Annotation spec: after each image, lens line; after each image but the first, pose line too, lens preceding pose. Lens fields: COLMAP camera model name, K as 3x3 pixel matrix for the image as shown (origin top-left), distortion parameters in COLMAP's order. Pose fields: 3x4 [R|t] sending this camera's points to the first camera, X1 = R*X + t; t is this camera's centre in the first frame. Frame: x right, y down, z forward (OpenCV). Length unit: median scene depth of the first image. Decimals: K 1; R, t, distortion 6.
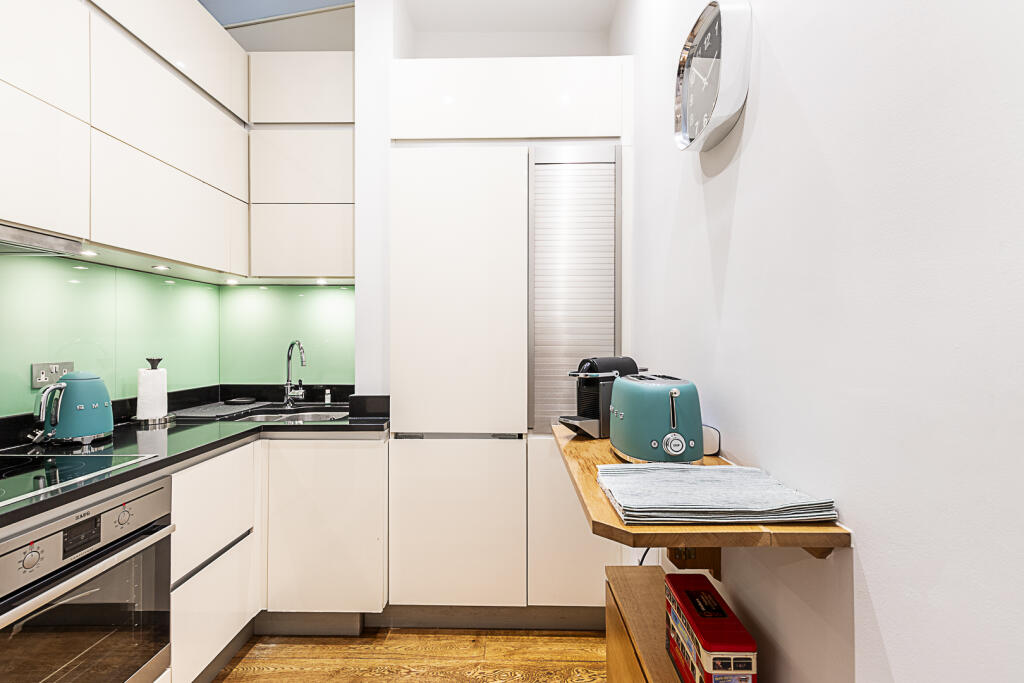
lens RADIAL K [[461.2, 0, 512.0], [0, 461.2, 341.5], [0, 0, 1]] dist [-0.000921, -0.000308]
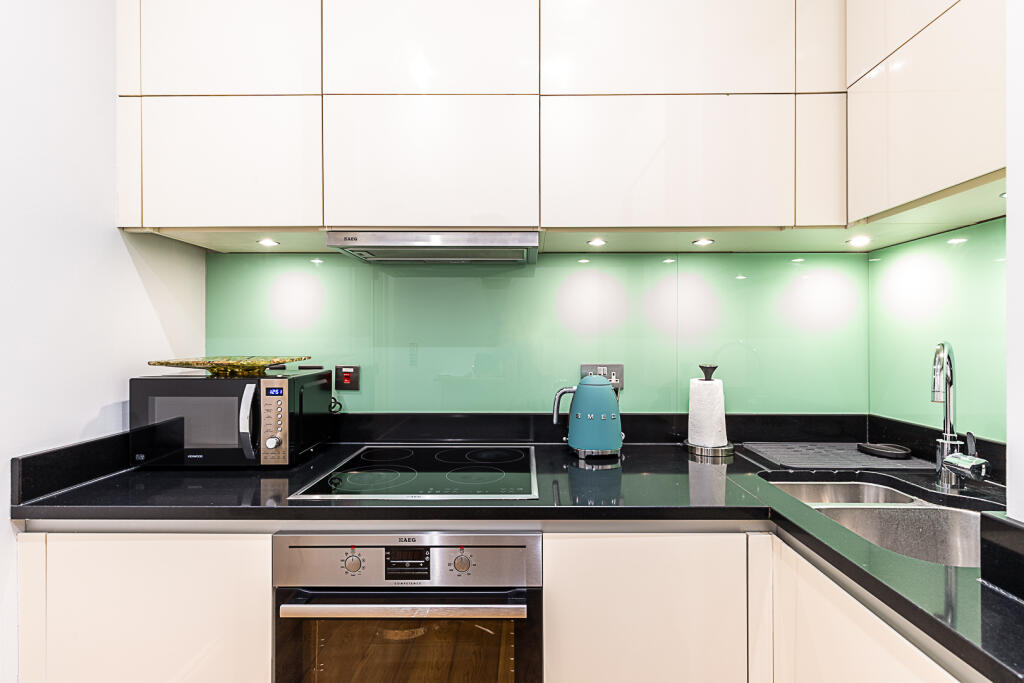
lens RADIAL K [[480.0, 0, 514.7], [0, 480.0, 332.2], [0, 0, 1]] dist [0.022194, -0.000184]
pose [[0.004435, -0.021381, -0.999762, 0.001290], [-0.001611, 0.999770, -0.021388, -0.000198], [0.999989, 0.001705, 0.004399, 0.694935]]
